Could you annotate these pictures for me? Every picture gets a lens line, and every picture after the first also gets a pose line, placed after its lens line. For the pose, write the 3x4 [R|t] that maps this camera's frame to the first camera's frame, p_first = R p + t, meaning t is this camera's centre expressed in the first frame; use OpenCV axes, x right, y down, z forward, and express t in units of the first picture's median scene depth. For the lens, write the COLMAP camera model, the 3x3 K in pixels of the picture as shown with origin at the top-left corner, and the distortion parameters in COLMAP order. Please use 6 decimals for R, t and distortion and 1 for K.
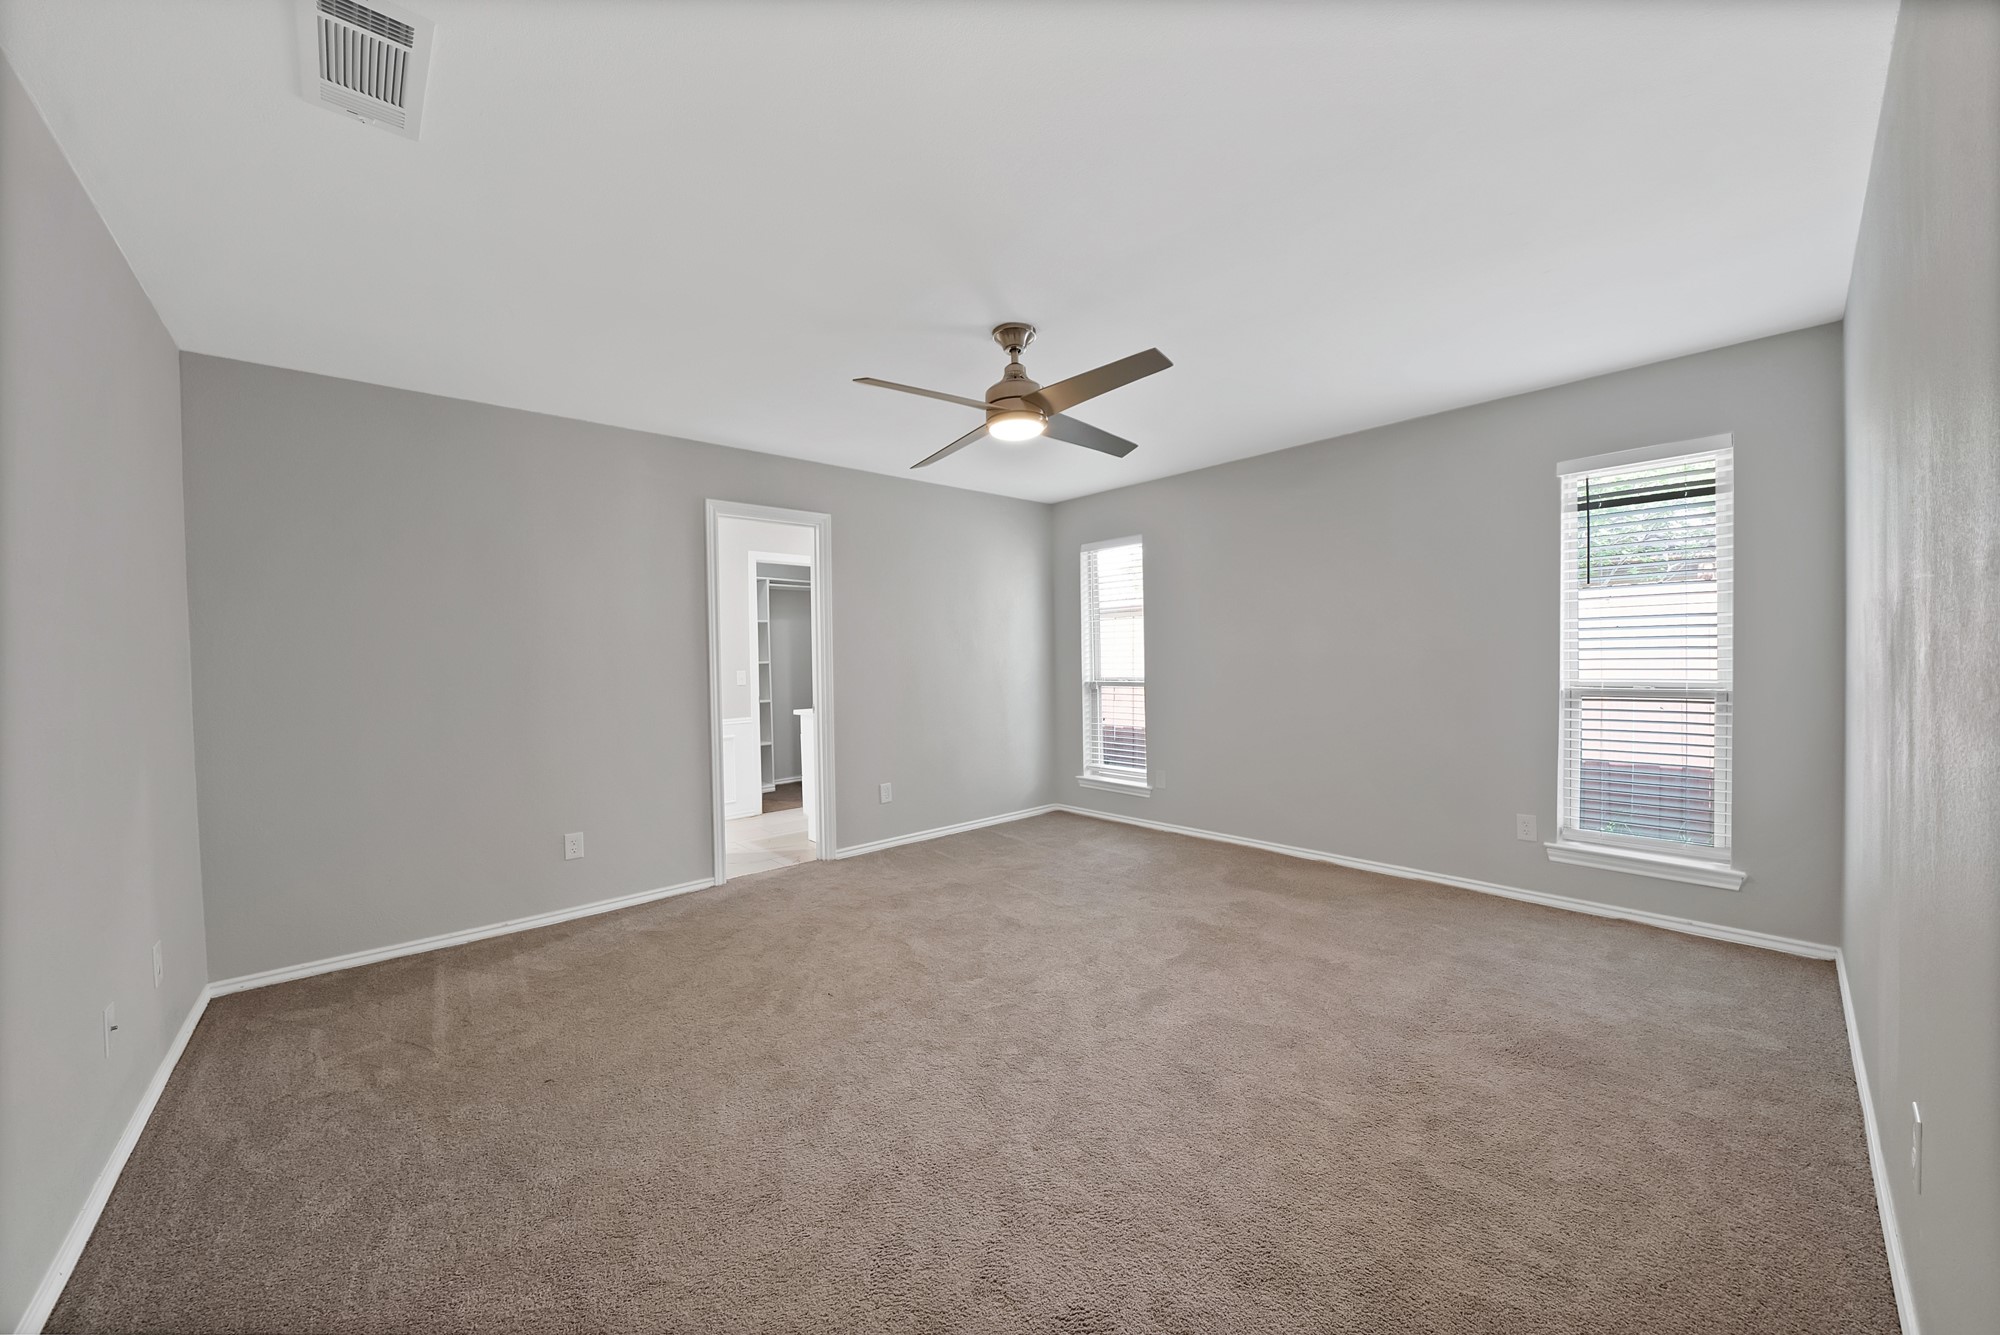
lens RADIAL K [[731.1, 0, 1000.0], [0, 731.1, 667.5], [0, 0, 1]] dist [-0.037037, 0.005414]
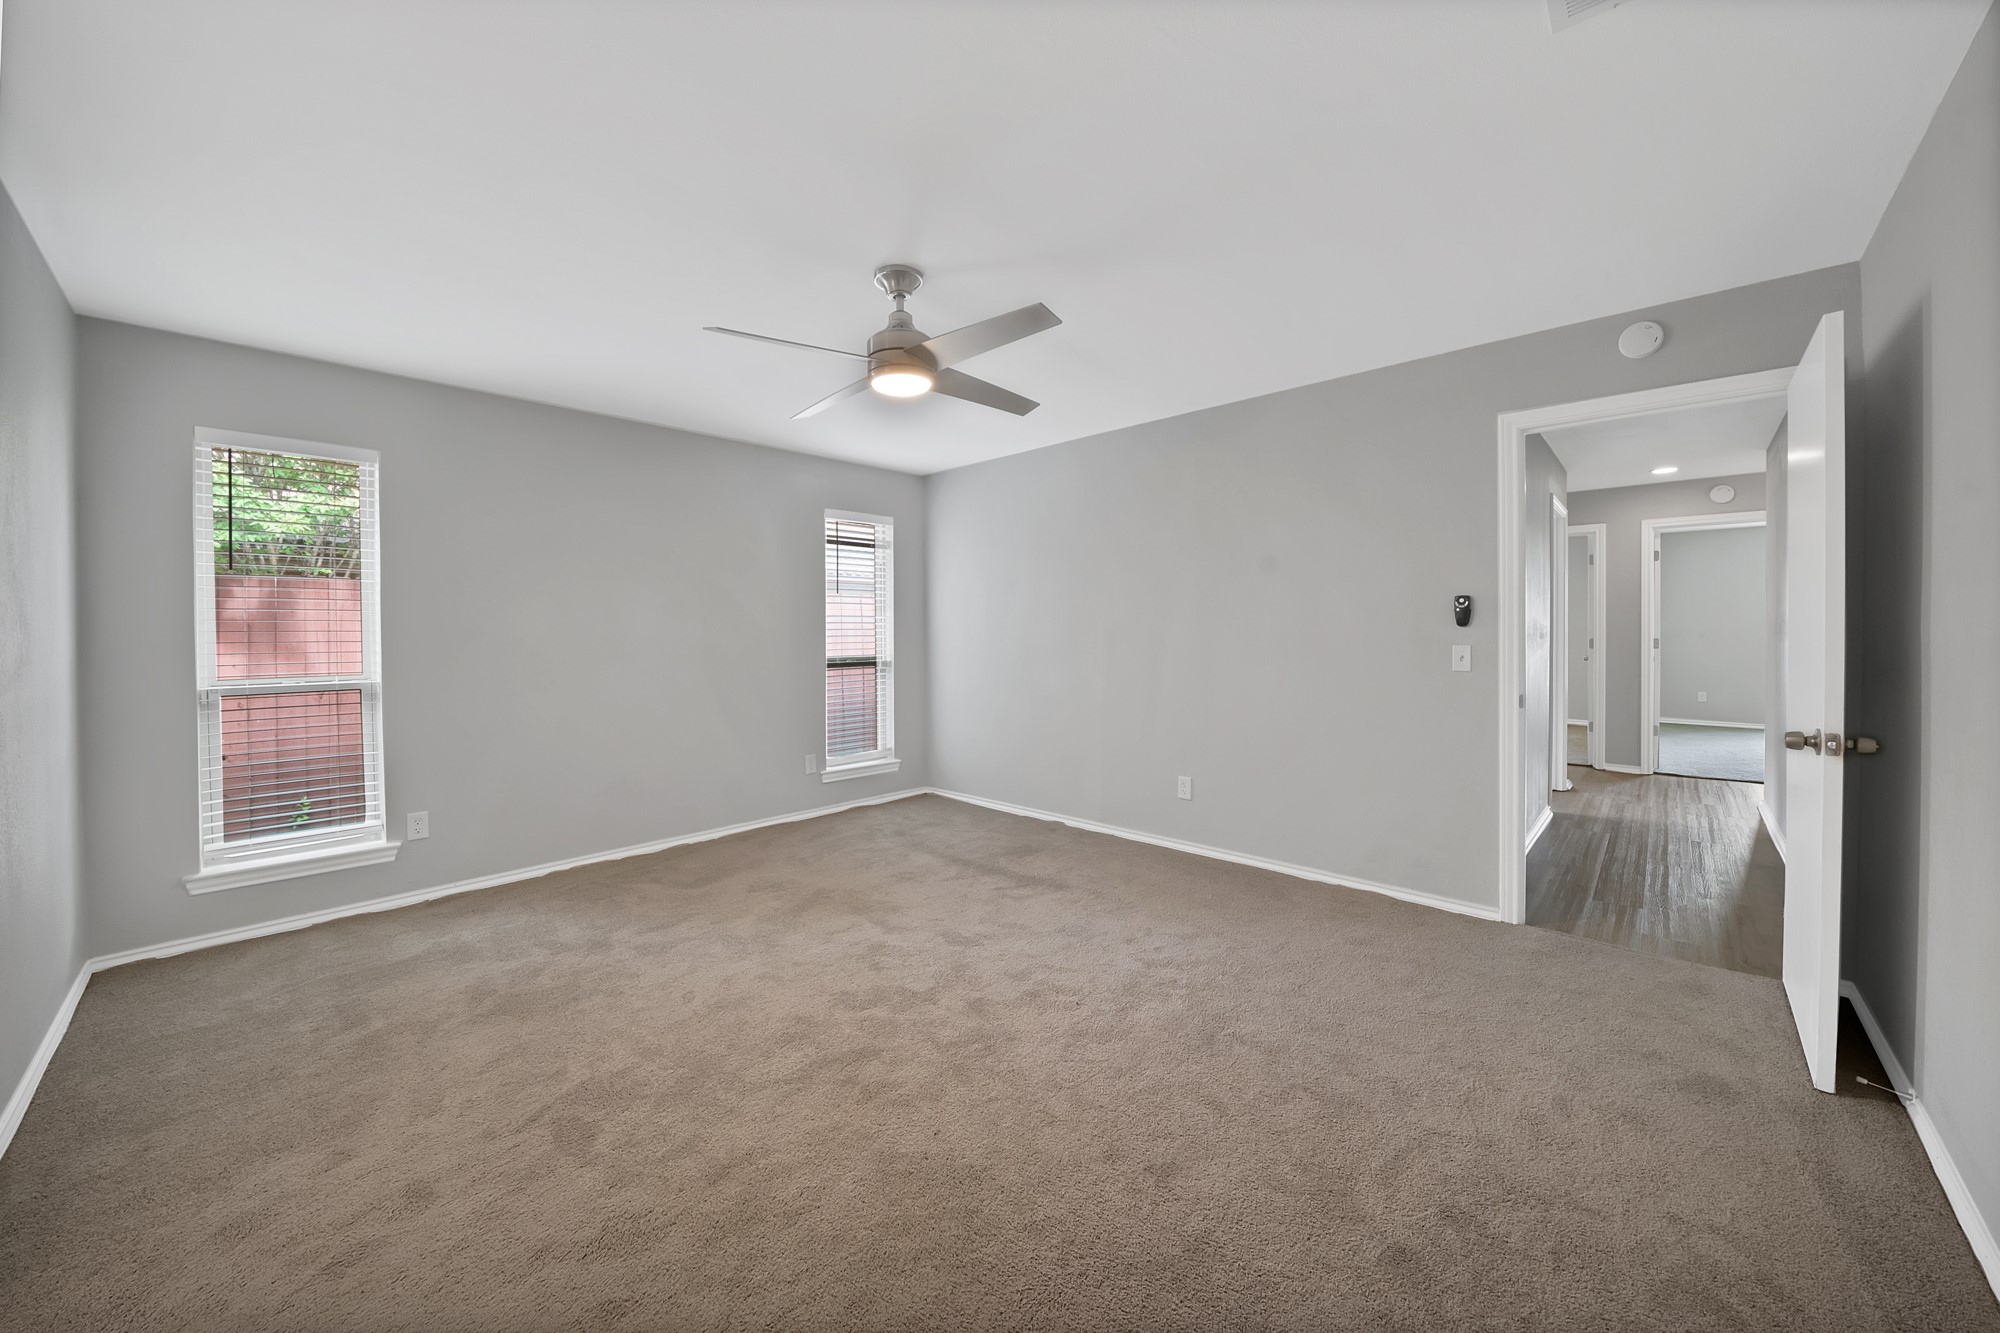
lens RADIAL K [[731.1, 0, 1000.0], [0, 731.1, 666.5], [0, 0, 1]] dist [-0.037037, 0.005414]
pose [[-0.090475, -0.029674, 0.995457, -0.744053], [0.022882, 0.999230, 0.031866, -0.004045], [-0.995636, 0.025662, -0.089727, 0.805588]]
